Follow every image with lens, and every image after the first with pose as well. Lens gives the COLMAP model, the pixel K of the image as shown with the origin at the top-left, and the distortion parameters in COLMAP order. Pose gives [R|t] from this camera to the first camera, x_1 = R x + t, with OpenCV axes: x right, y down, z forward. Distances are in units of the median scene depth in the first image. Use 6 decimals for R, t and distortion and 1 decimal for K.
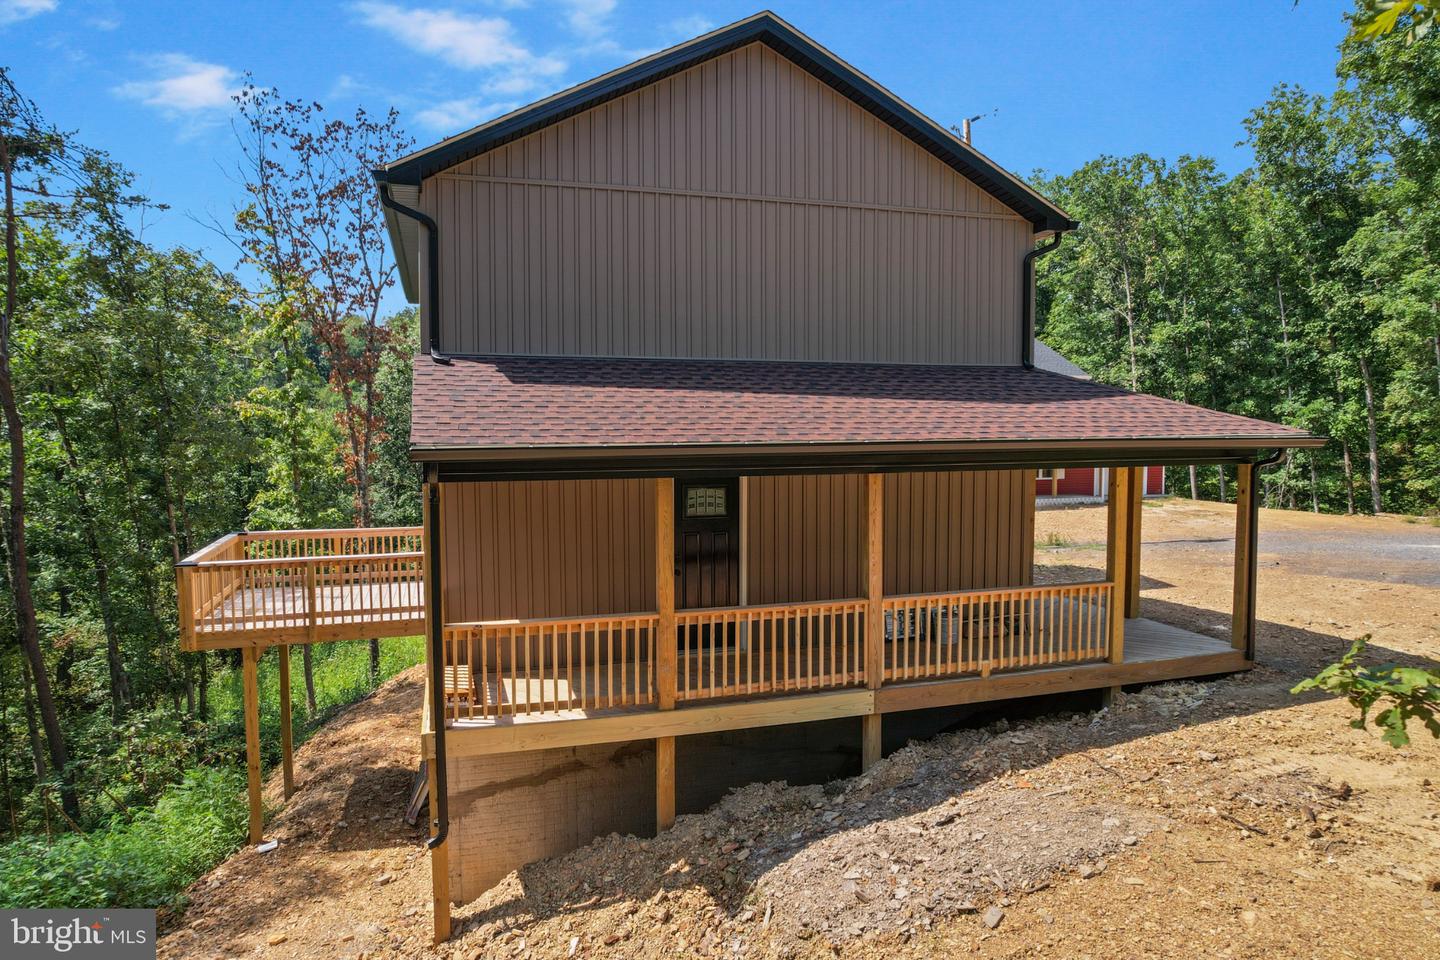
lens RADIAL K [[911.8, 0, 716.3], [0, 911.8, 483.3], [0, 0, 1]] dist [-0.023482, 0.000124]
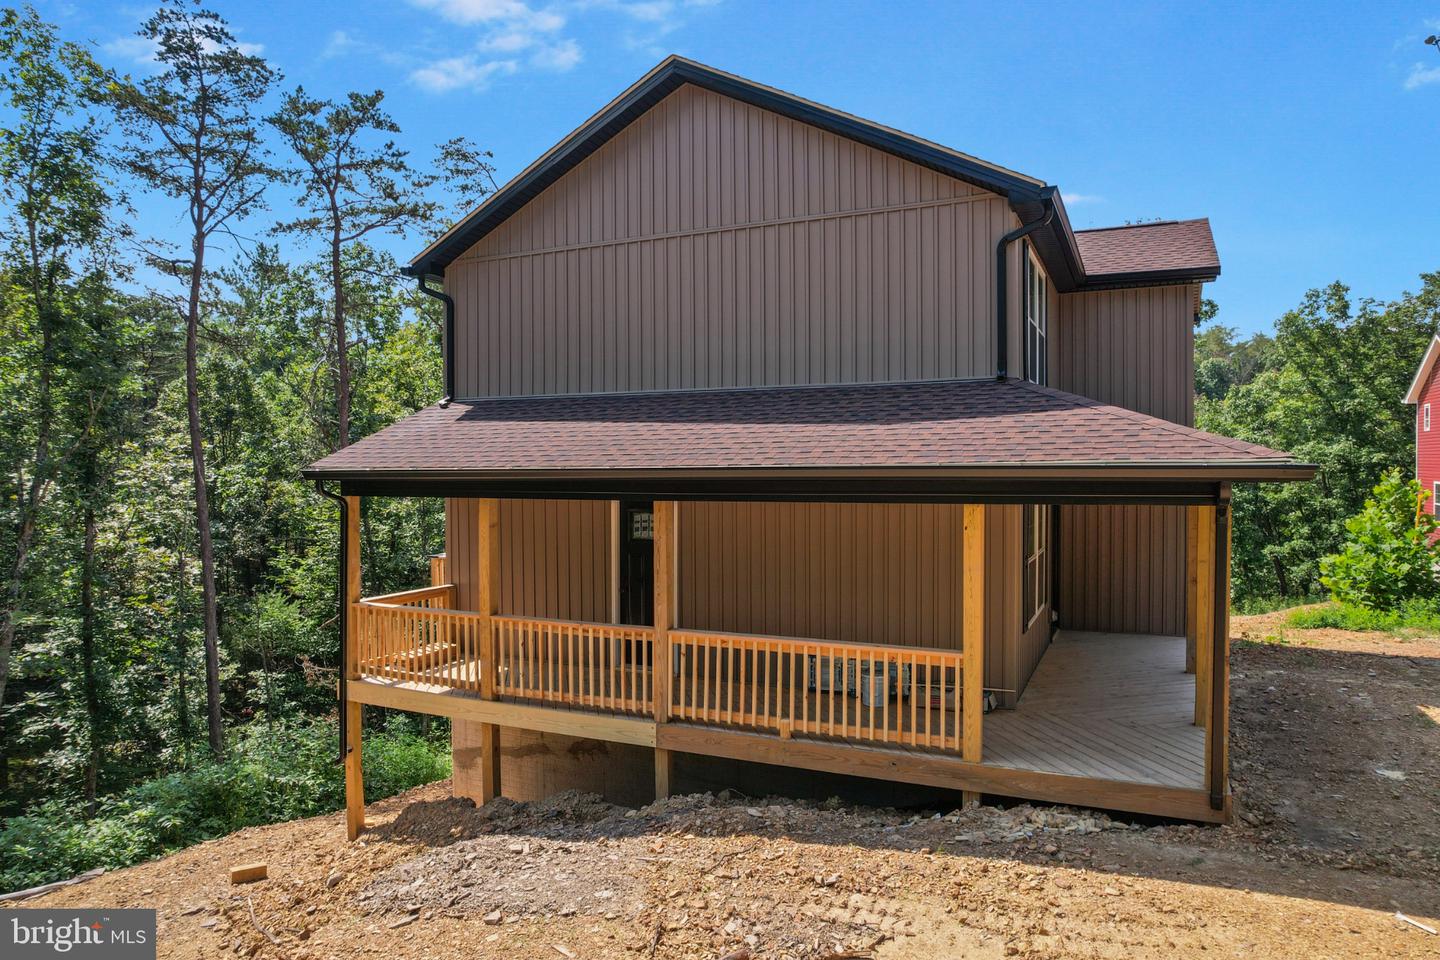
lens RADIAL K [[911.8, 0, 696.3], [0, 911.8, 464.9], [0, 0, 1]] dist [-0.023482, 0.000124]
pose [[0.737709, 0.002838, -0.675112, 0.715065], [-0.039320, 0.998474, -0.038769, -0.010088], [0.673972, 0.055146, 0.736695, 0.246682]]
